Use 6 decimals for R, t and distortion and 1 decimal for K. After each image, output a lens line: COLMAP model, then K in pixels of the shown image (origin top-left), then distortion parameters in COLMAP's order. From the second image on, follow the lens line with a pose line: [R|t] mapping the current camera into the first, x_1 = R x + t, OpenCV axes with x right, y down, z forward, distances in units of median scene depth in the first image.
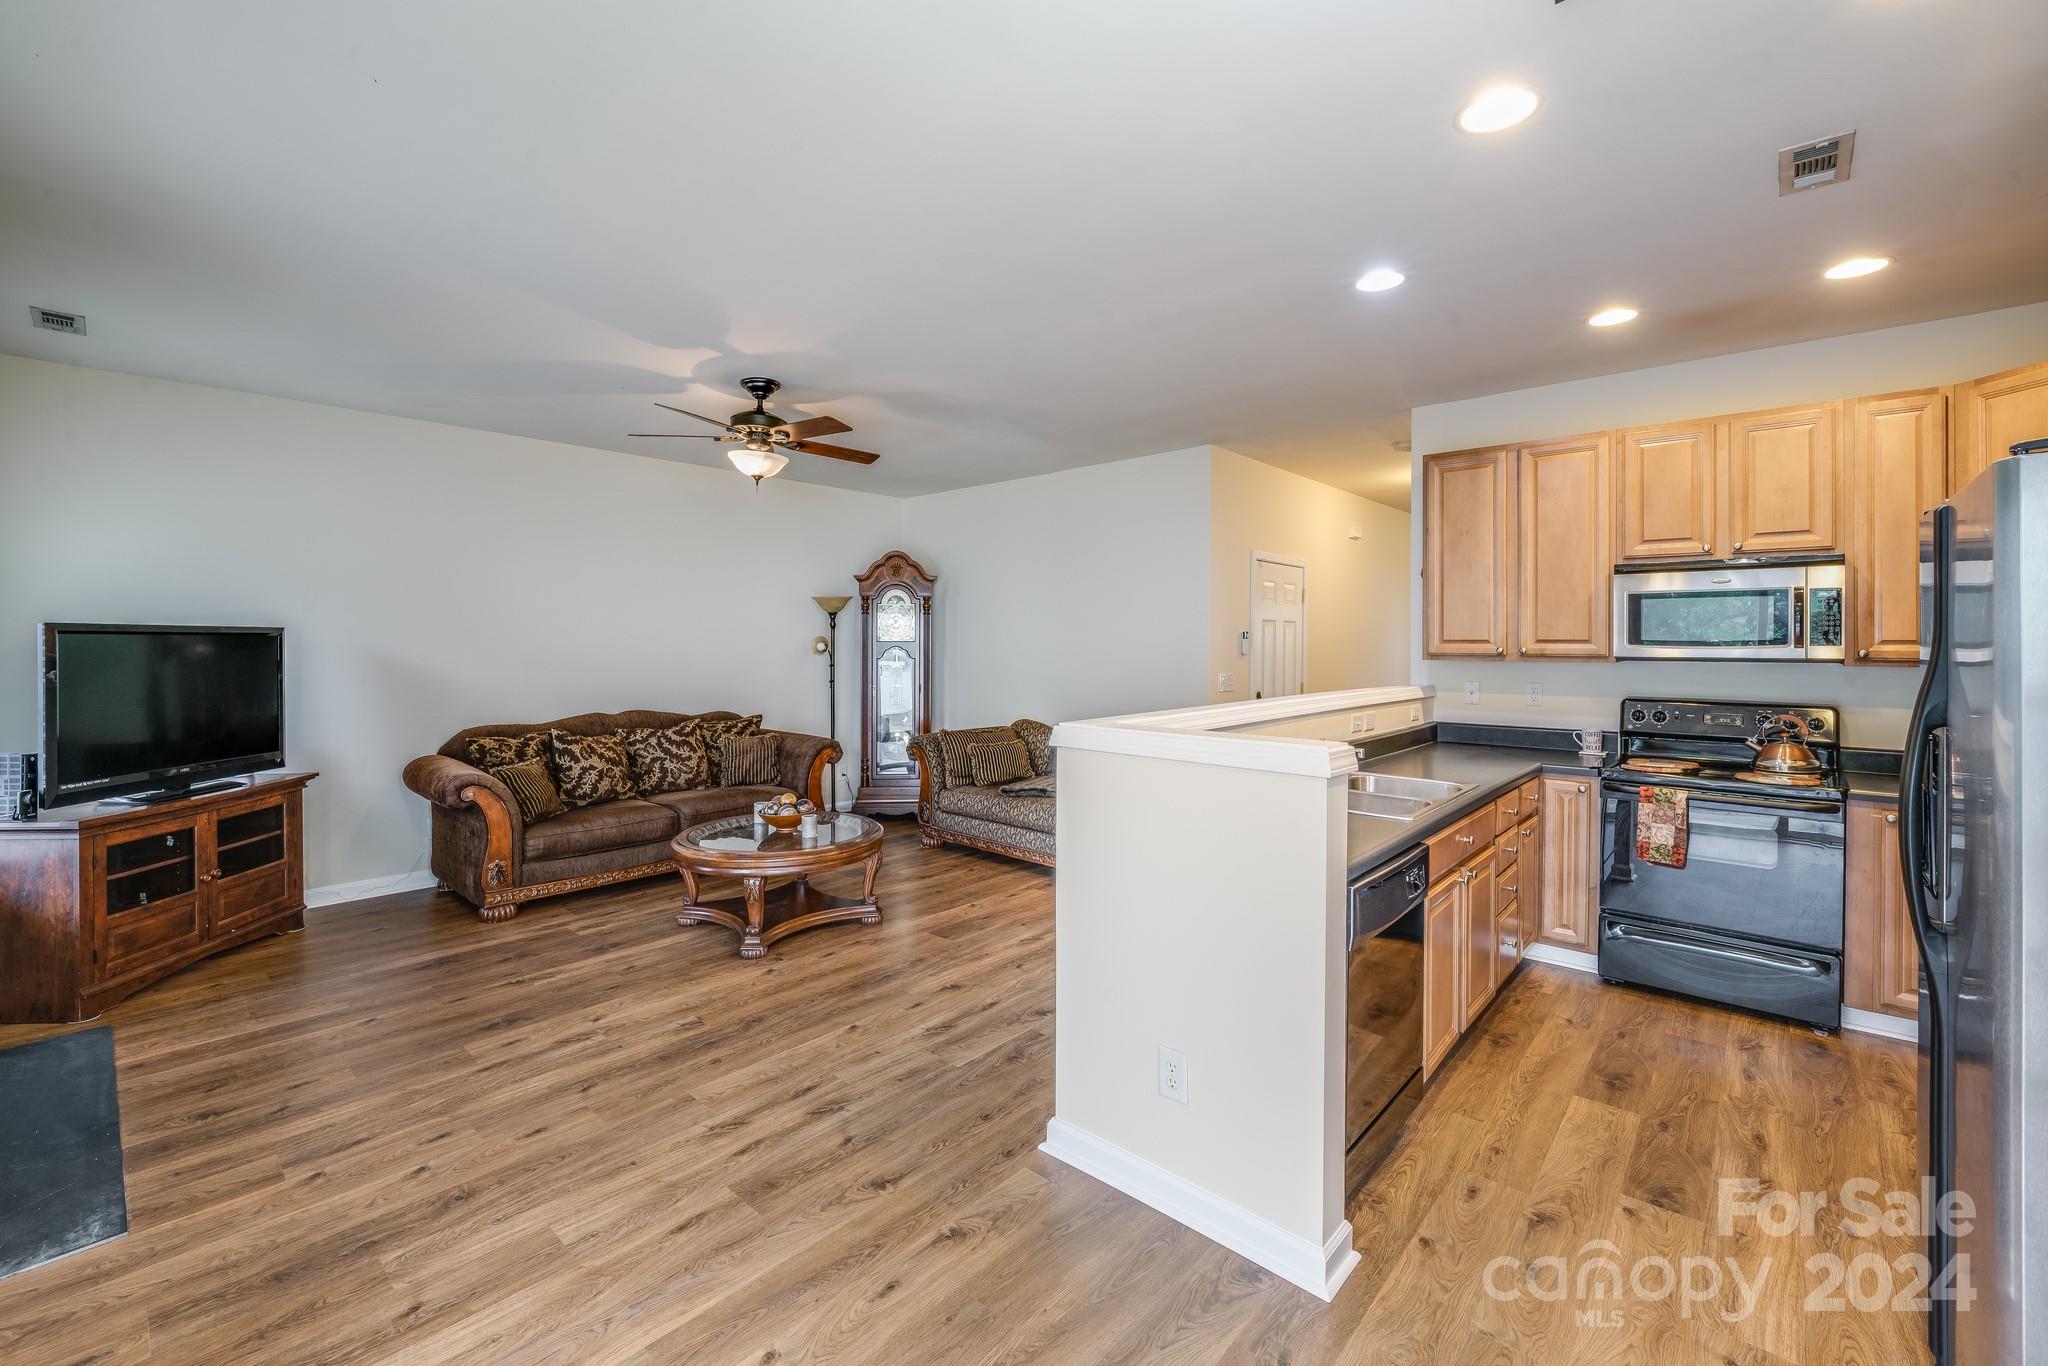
lens RADIAL K [[841.7, 0, 1019.1], [0, 841.7, 642.8], [0, 0, 1]] dist [-0.008138, -0.000341]
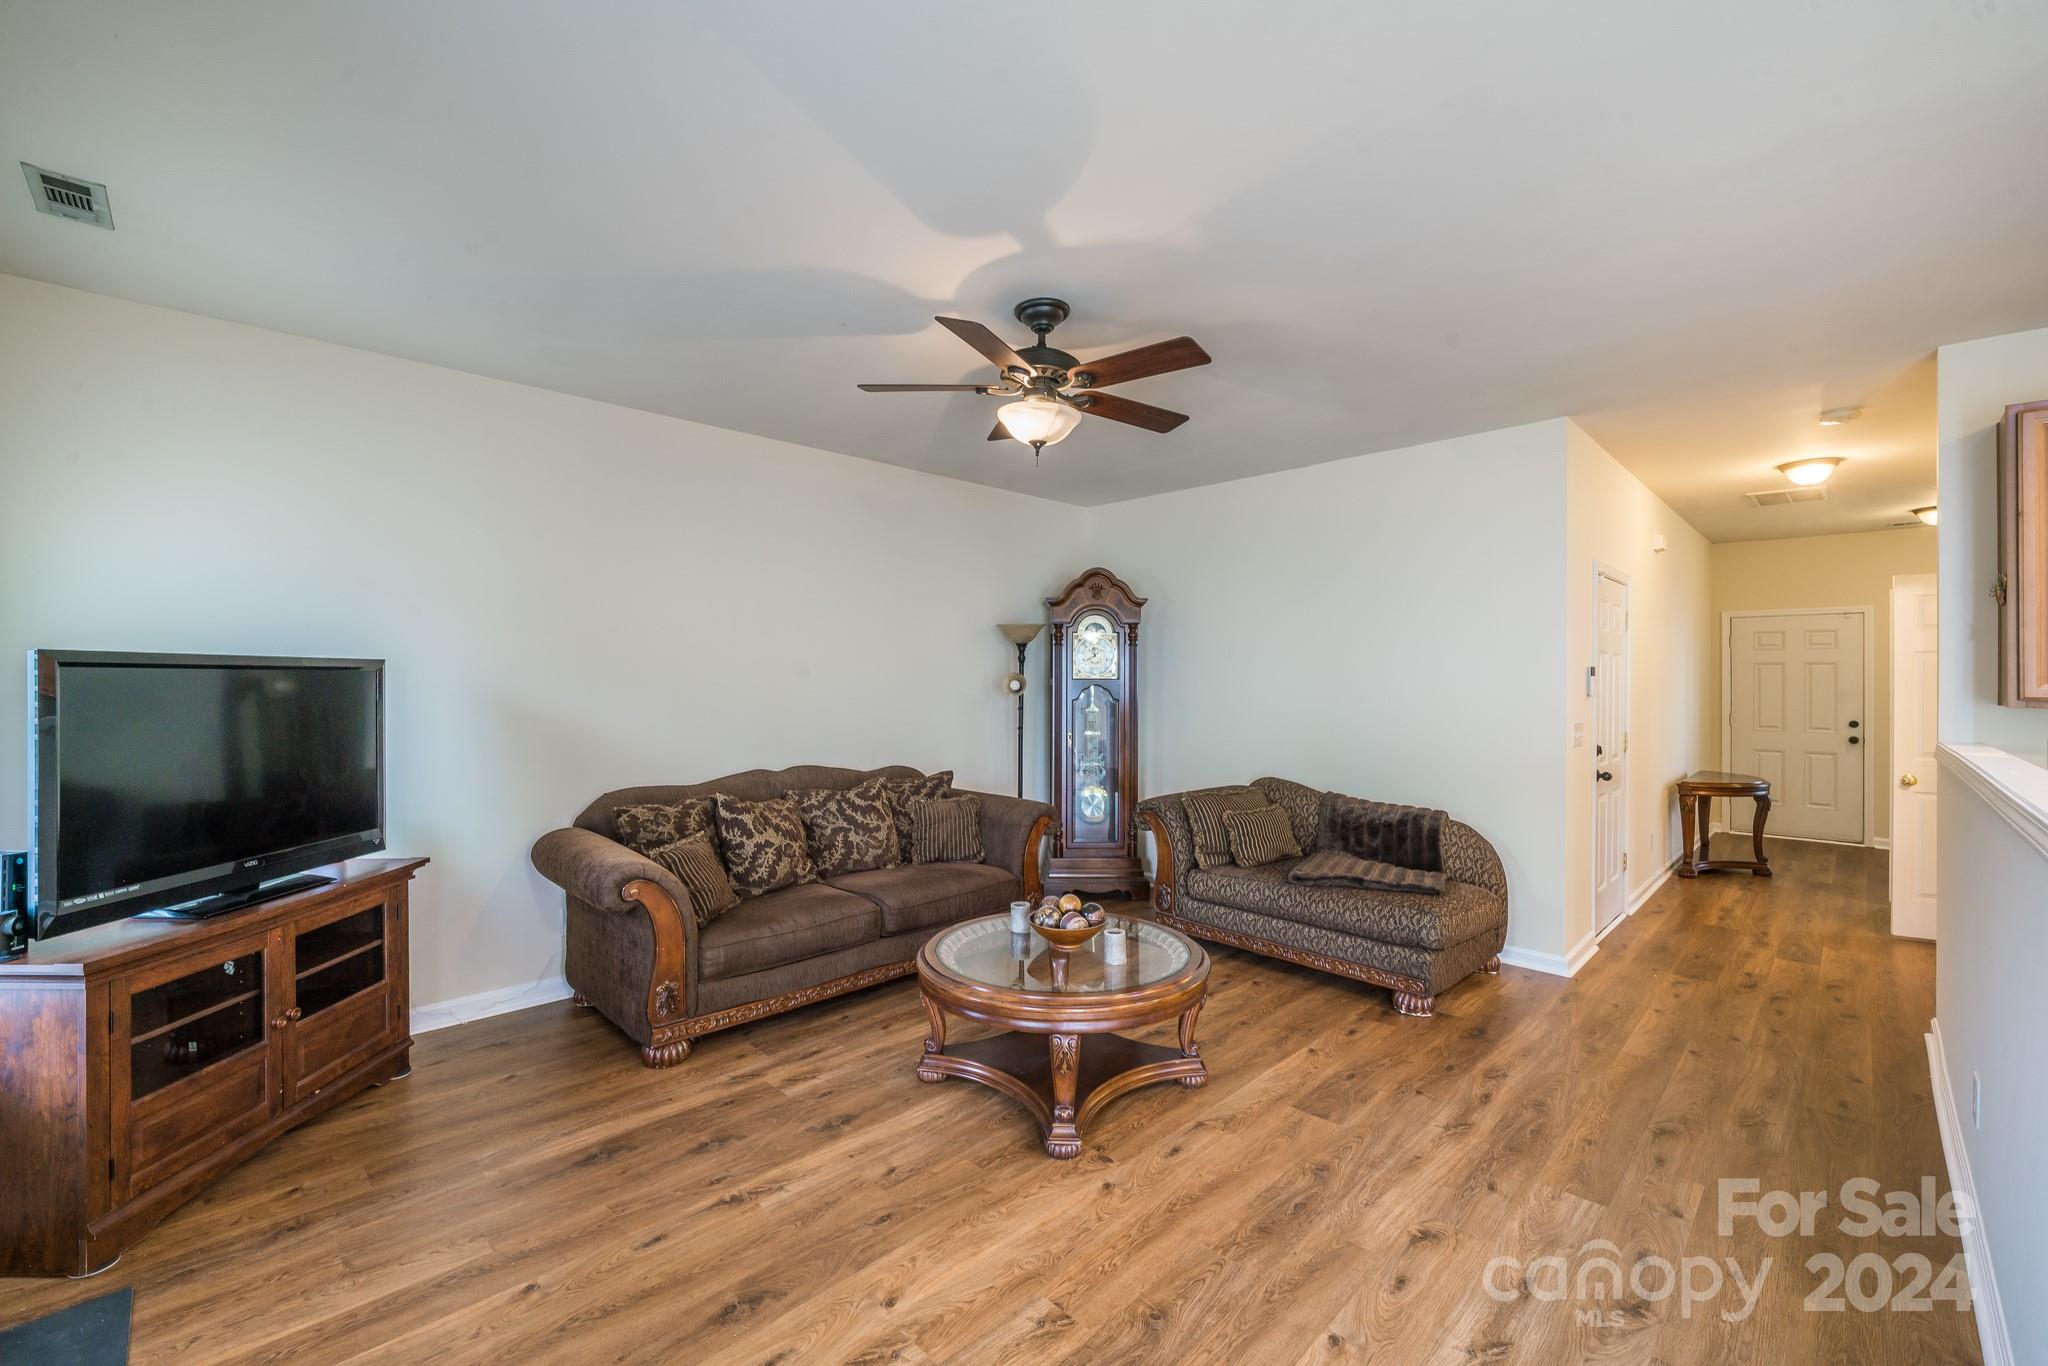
lens RADIAL K [[838.1, 0, 1019.2], [0, 838.1, 678.9], [0, 0, 1]] dist [-0.006538, -0.000114]
pose [[0.998434, 0.001368, -0.055926, -0.293453], [-0.001423, 0.999999, -0.000931, -0.001349], [0.055924, 0.001009, 0.998435, 0.311694]]
